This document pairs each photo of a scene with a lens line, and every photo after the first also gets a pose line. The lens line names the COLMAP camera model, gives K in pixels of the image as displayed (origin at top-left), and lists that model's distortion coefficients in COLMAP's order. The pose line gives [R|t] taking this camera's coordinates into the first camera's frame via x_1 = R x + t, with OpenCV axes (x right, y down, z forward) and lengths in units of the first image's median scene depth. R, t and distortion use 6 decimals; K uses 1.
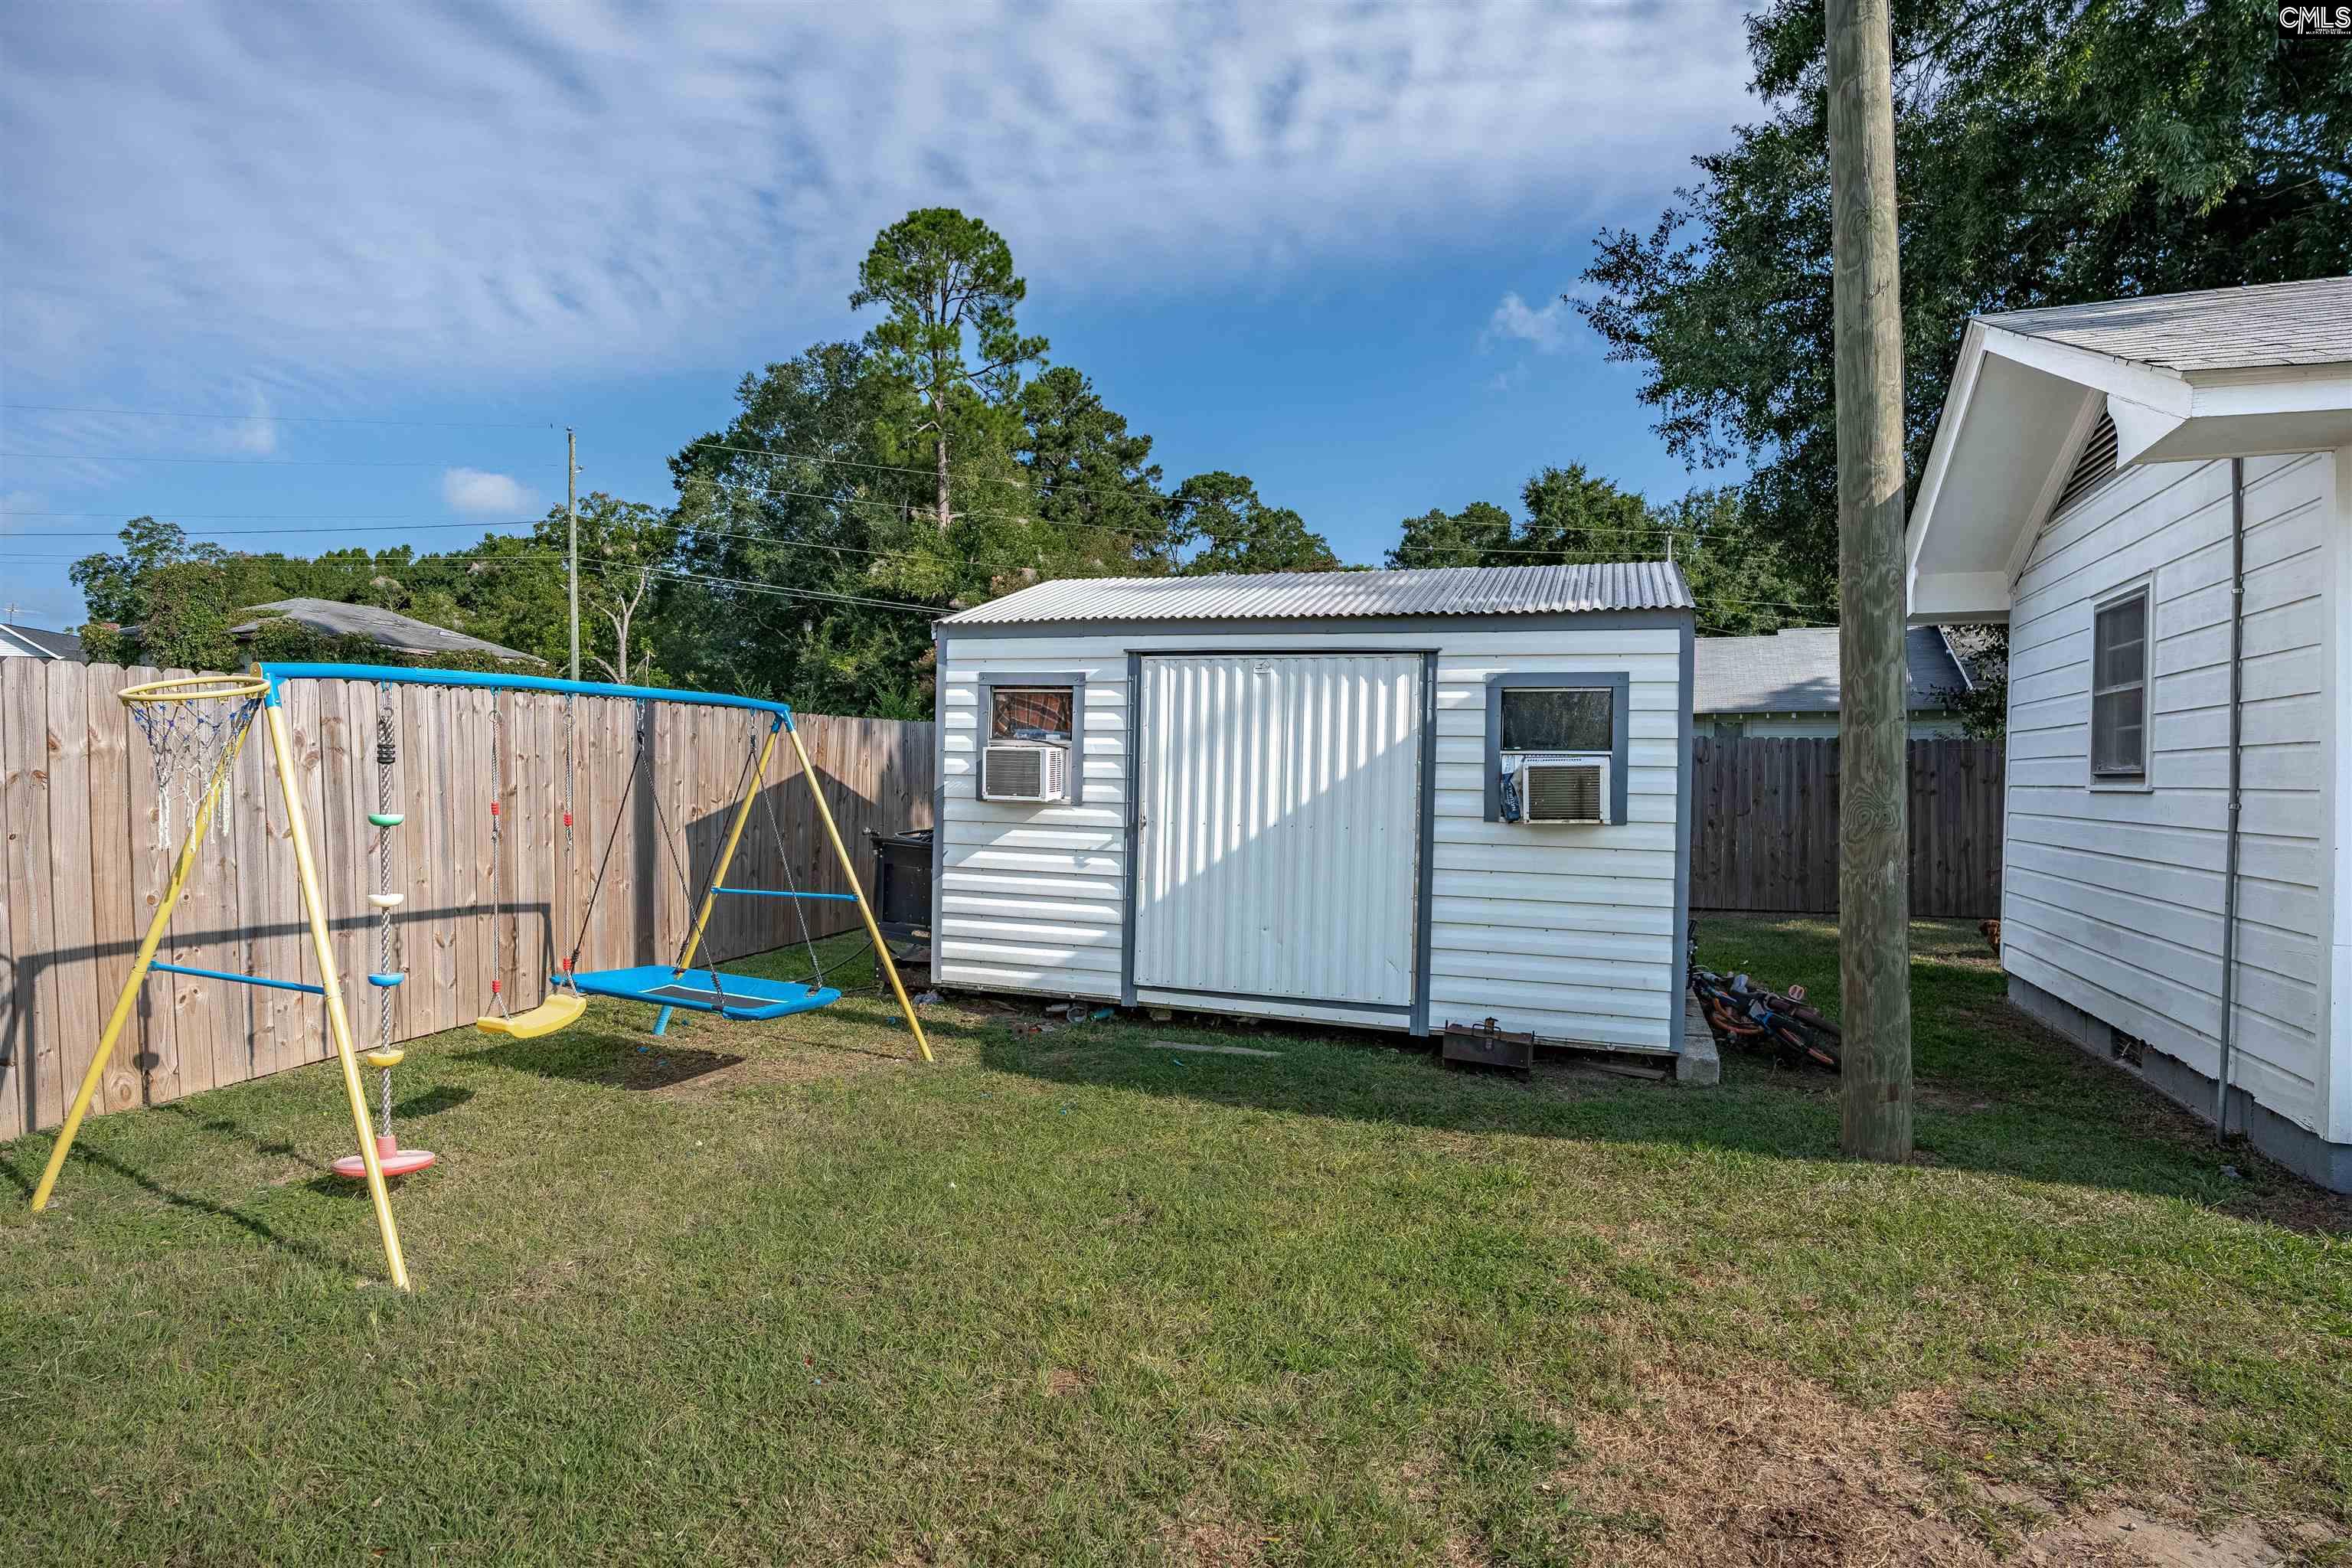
lens RADIAL K [[1203.8, 0, 1174.0], [0, 1203.8, 784.2], [0, 0, 1]] dist [-0.003523, -0.000563]
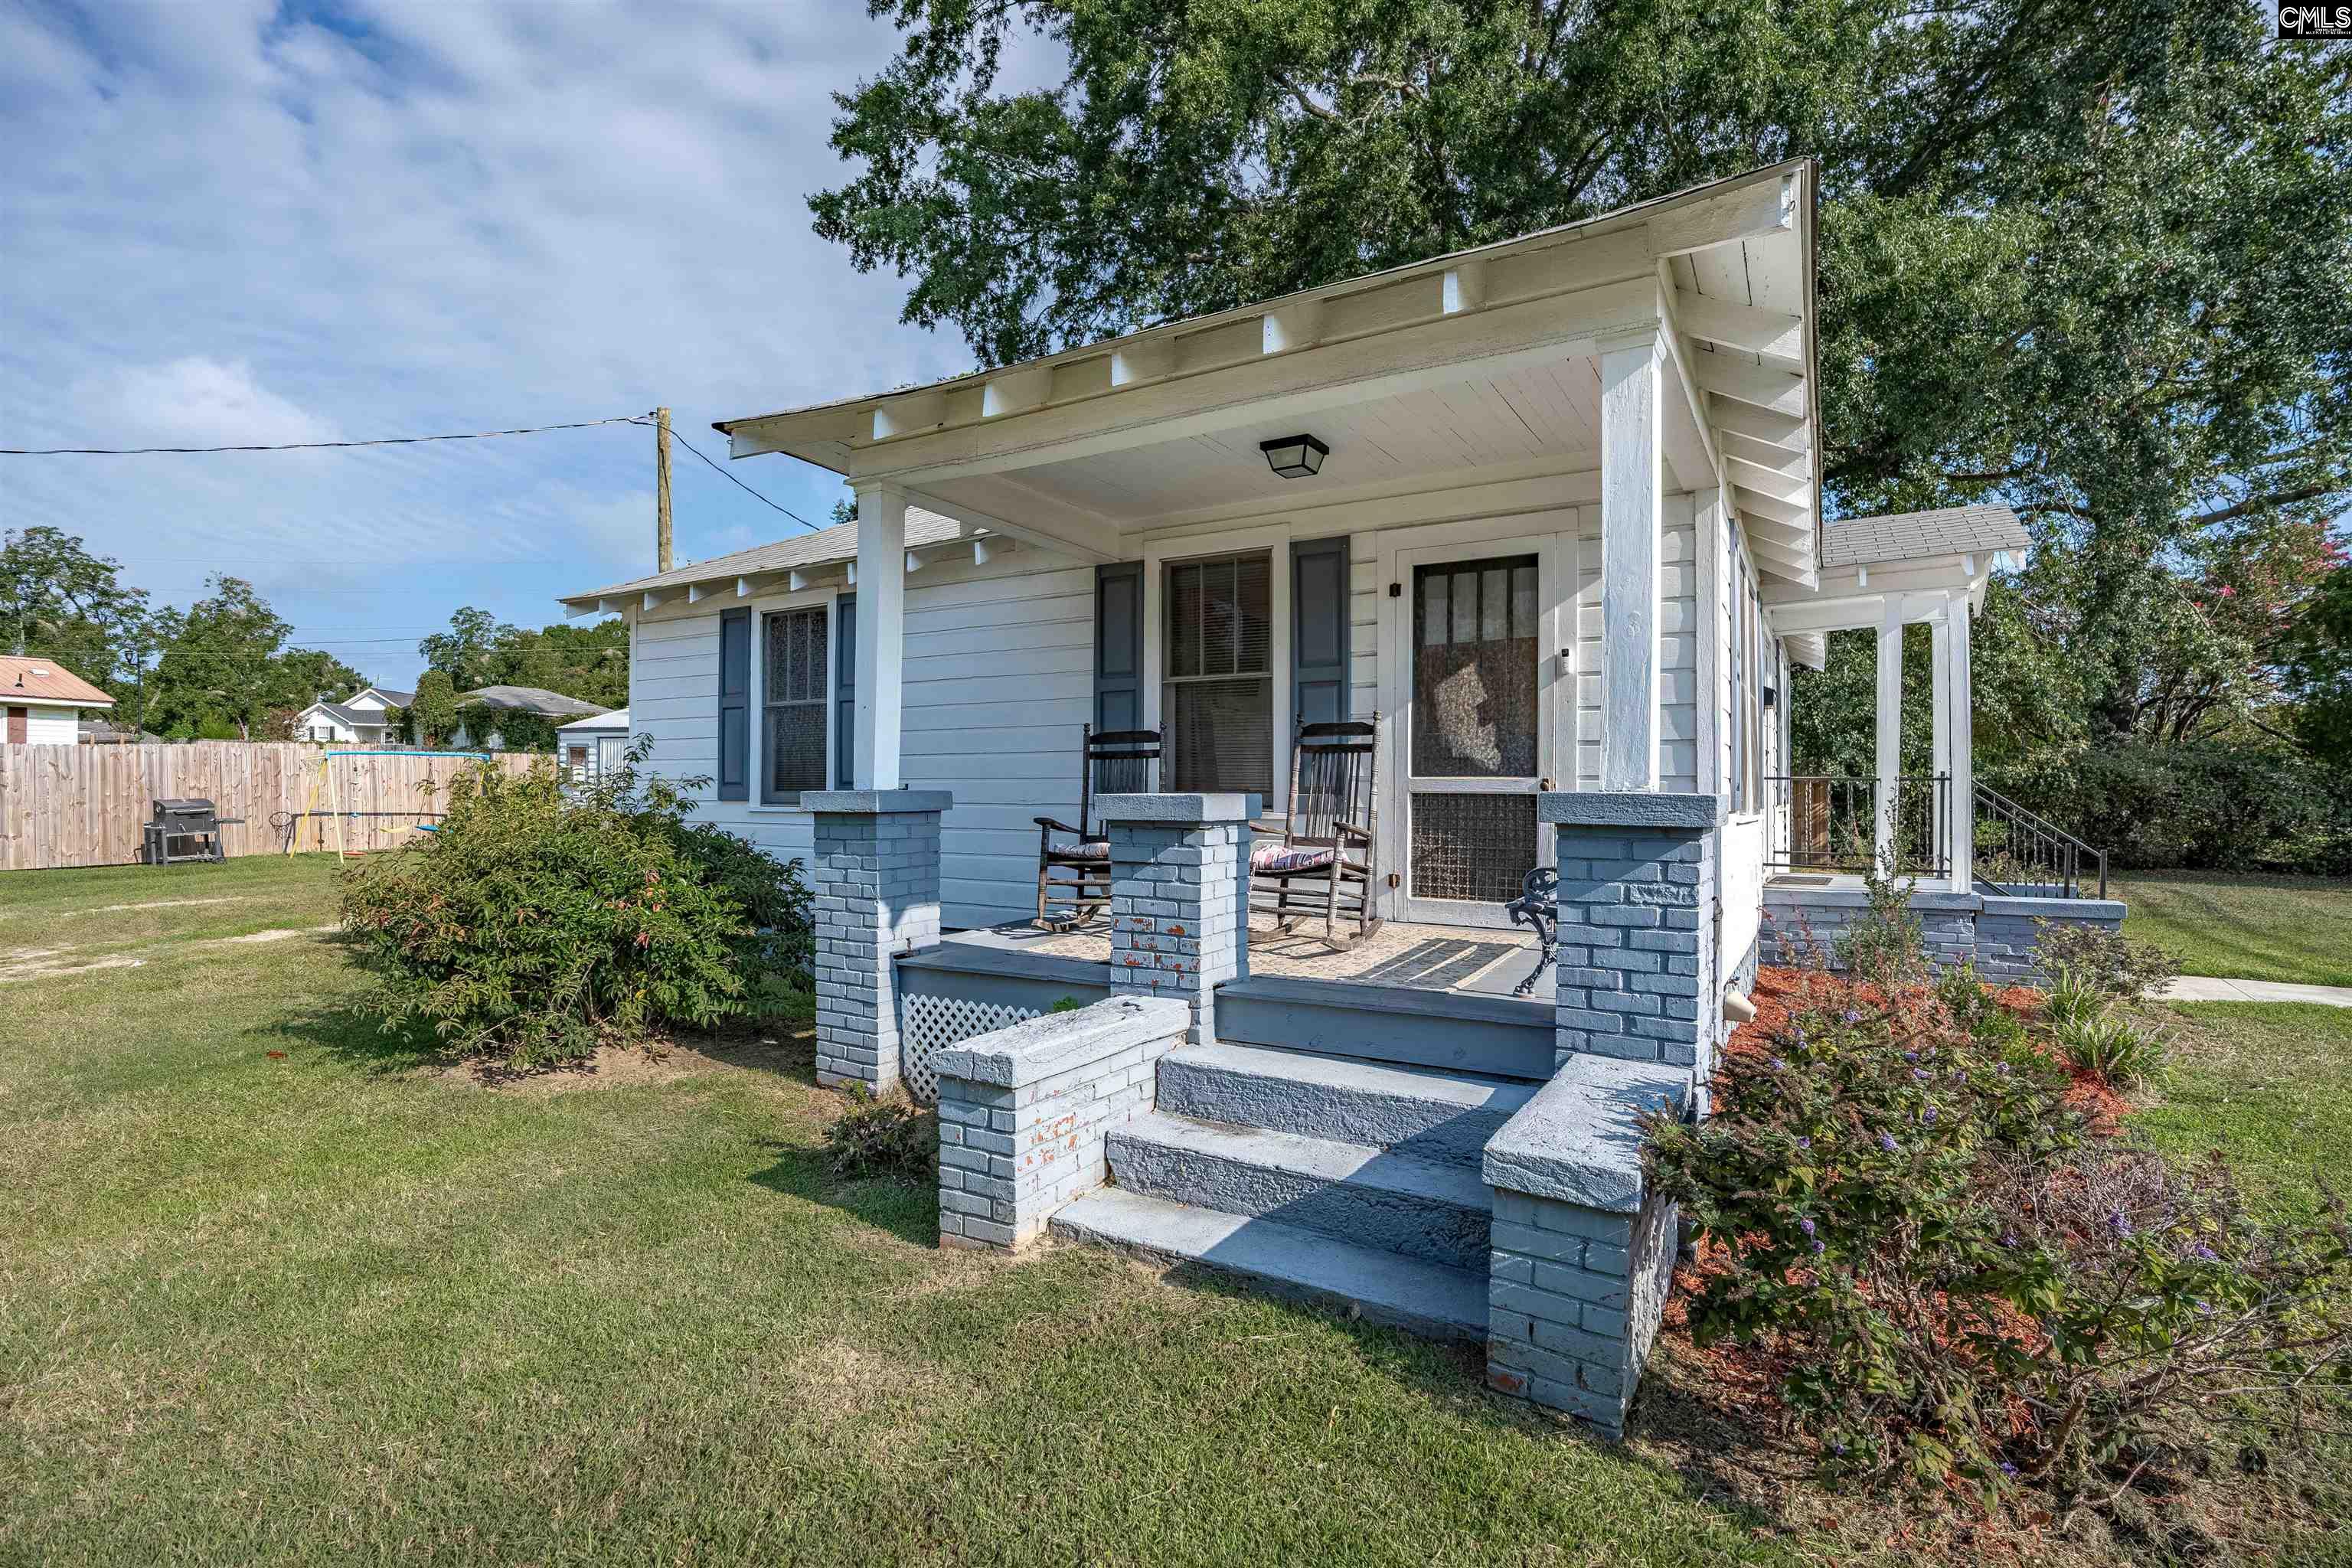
lens RADIAL K [[1100.9, 0, 1178.0], [0, 1100.9, 782.0], [0, 0, 1]] dist [0.001864, 0.000131]
pose [[0.988012, -0.007434, -0.154199, 0.156542], [0.005075, 0.999864, -0.015690, 0.005408], [0.154295, 0.014720, 0.987915, -0.136420]]
